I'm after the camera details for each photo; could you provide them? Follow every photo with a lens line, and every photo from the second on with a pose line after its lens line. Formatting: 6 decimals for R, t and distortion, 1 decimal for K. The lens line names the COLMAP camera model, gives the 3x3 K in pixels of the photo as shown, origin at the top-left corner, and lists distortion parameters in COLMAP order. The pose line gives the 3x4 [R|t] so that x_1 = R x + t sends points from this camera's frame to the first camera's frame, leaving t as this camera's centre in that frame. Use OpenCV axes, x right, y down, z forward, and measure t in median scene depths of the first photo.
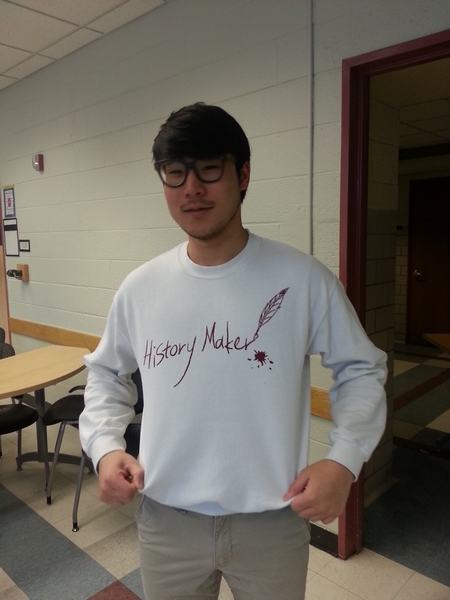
lens RADIAL K [[483.3, 0, 222.4], [0, 483.3, 301.6], [0, 0, 1]] dist [0.004065, -0.003725]
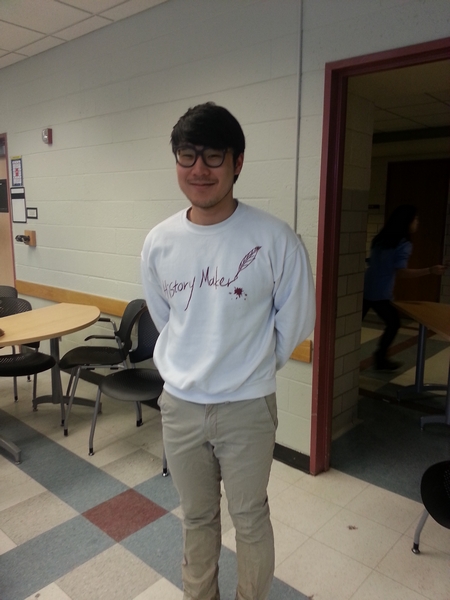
lens RADIAL K [[483.3, 0, 222.4], [0, 483.3, 301.6], [0, 0, 1]] dist [0.004065, -0.003725]
pose [[0.999056, 0.019723, 0.038700, -0.033224], [-0.021688, 0.998461, 0.051041, 0.027881], [-0.037634, -0.051832, 0.997946, -0.170046]]
